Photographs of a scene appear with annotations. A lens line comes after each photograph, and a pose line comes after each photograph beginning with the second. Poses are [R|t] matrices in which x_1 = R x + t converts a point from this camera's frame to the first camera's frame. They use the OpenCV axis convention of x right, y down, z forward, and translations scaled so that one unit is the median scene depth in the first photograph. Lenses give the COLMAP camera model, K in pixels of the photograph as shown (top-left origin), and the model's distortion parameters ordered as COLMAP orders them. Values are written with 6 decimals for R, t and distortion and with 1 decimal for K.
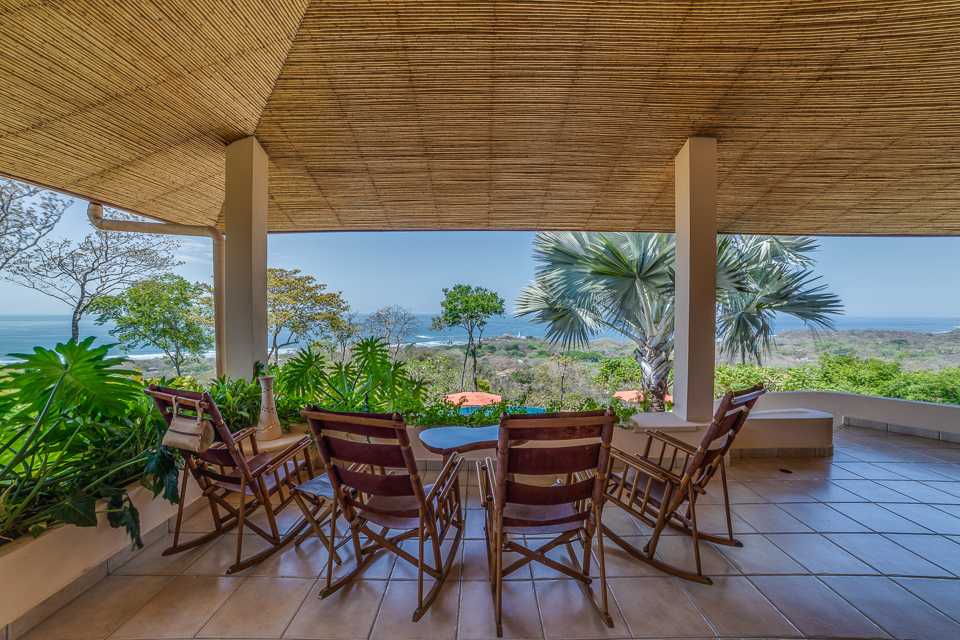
lens RADIAL K [[376.6, 0, 476.6], [0, 376.6, 326.6], [0, 0, 1]] dist [-0.002678, 0.002089]
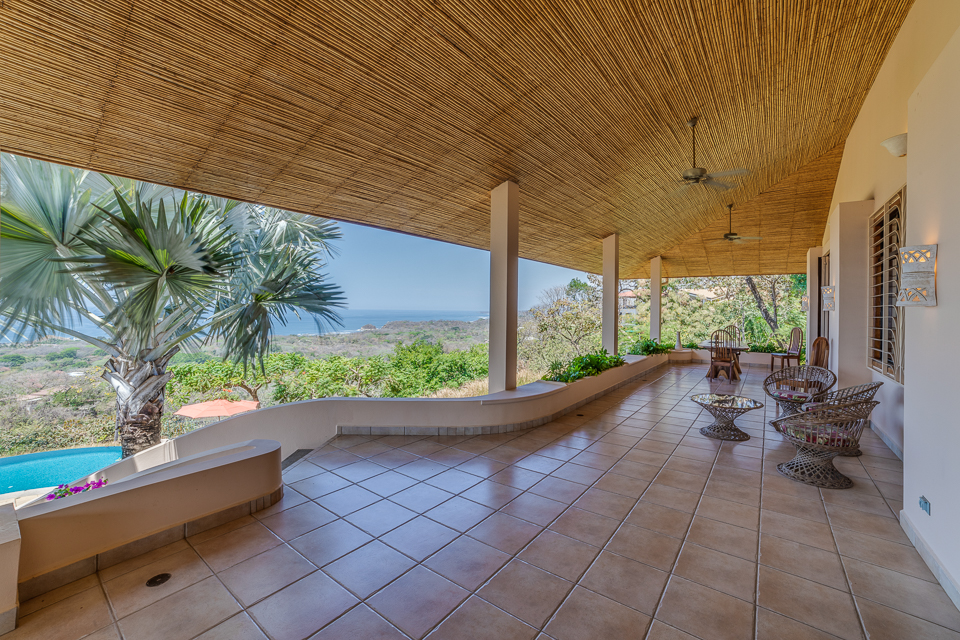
lens RADIAL K [[373.1, 0, 479.5], [0, 373.1, 311.4], [0, 0, 1]] dist [-0.052423, -0.000116]
pose [[0.639720, 0.004071, 0.768597, 0.380410], [0.012011, 0.999811, -0.015293, -0.005214], [-0.768514, 0.019015, 0.639550, 0.143440]]
